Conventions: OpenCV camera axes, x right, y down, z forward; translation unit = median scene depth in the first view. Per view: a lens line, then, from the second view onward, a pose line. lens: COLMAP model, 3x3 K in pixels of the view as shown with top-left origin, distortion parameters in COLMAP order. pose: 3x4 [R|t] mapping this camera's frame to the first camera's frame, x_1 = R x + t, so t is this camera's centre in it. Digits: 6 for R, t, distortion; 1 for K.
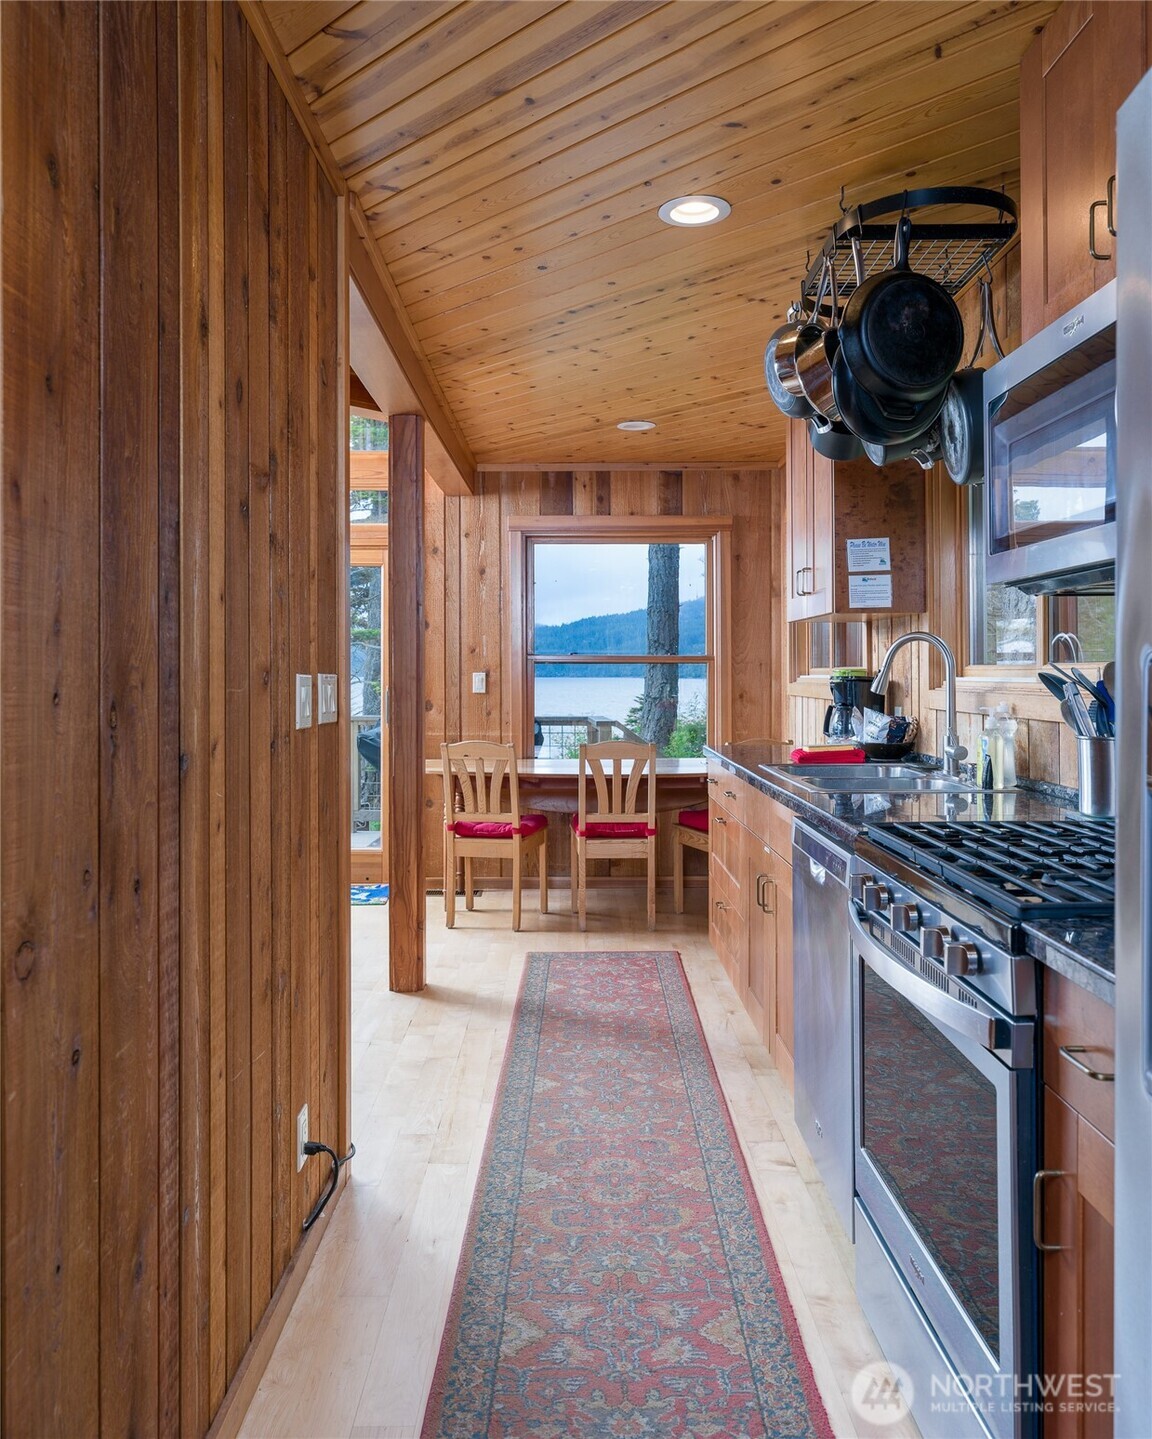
lens RADIAL K [[1131.1, 0, 585.6], [0, 1131.1, 720.3], [0, 0, 1]] dist [0.011513, 0.003809]
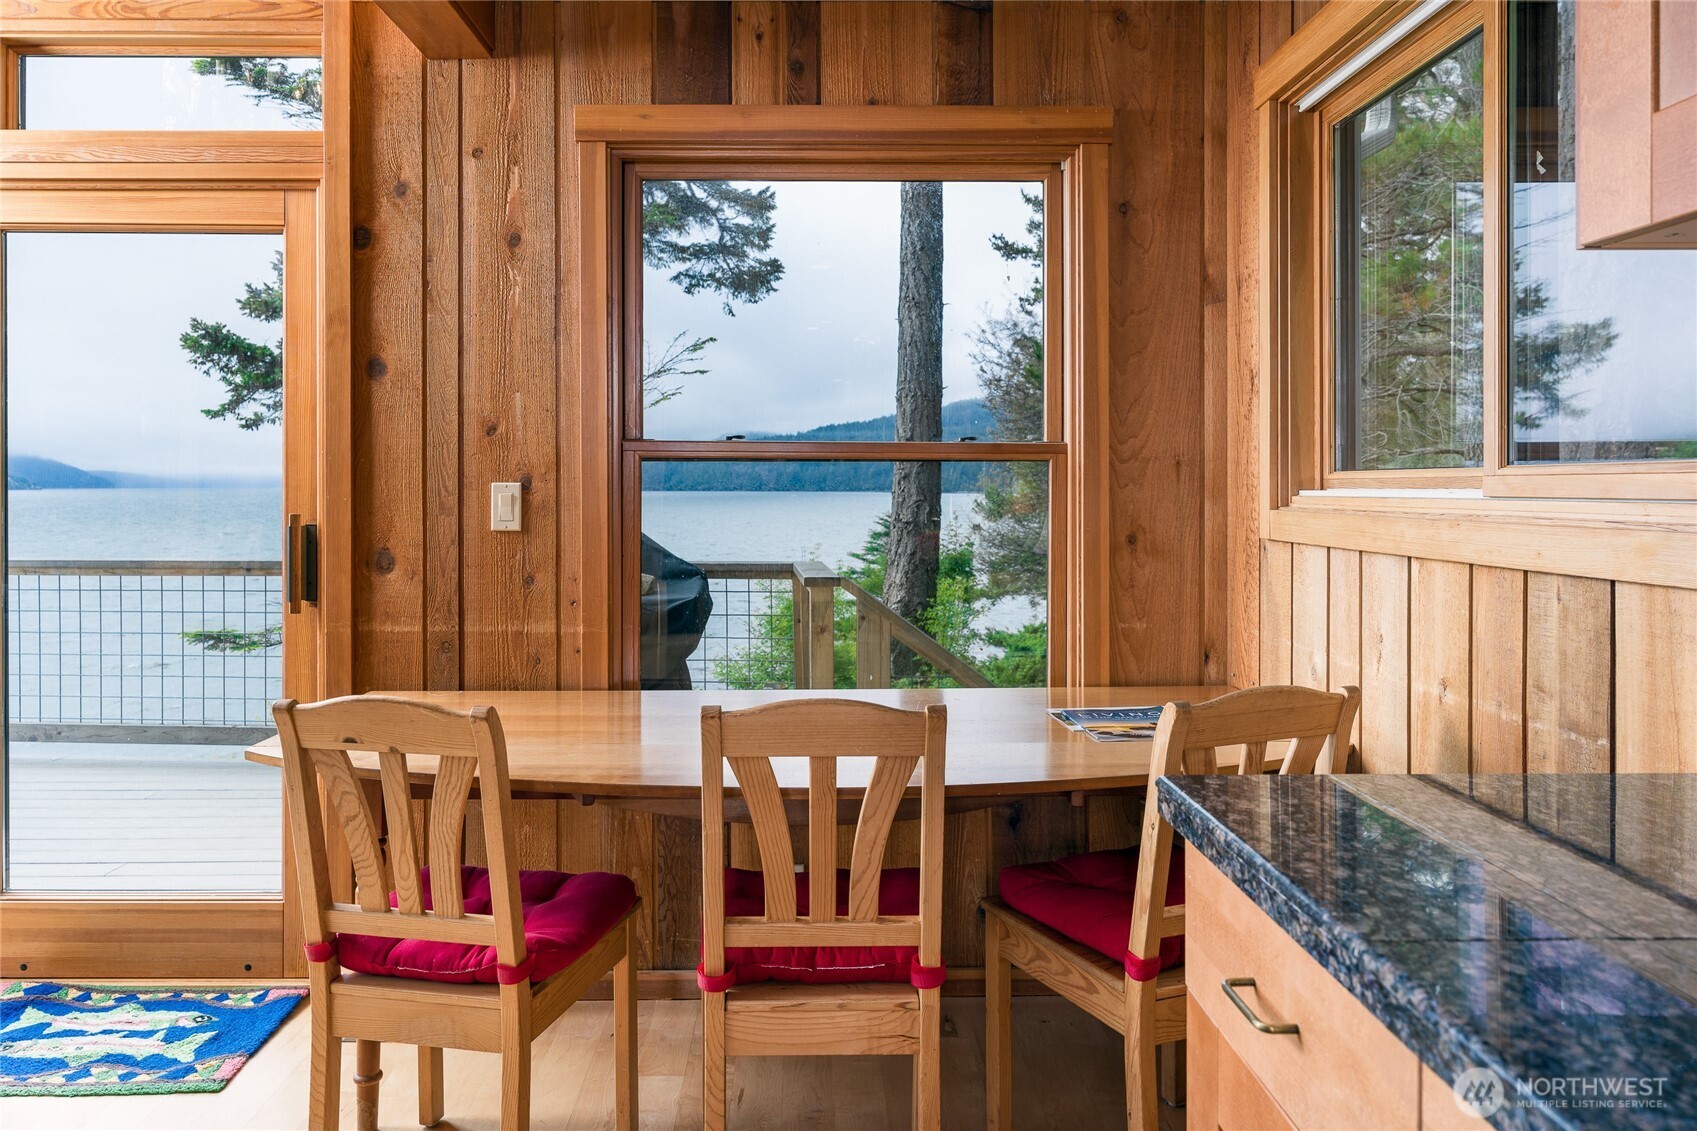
lens RADIAL K [[1220.2, 0, 834.1], [0, 1220.2, 555.2], [0, 0, 1]] dist [-0.004031, 0.003539]
pose [[0.999967, 0.001346, 0.007963, 0.023496], [-0.001462, 0.999892, 0.014612, -0.021870], [-0.007943, -0.014623, 0.999862, 0.547578]]
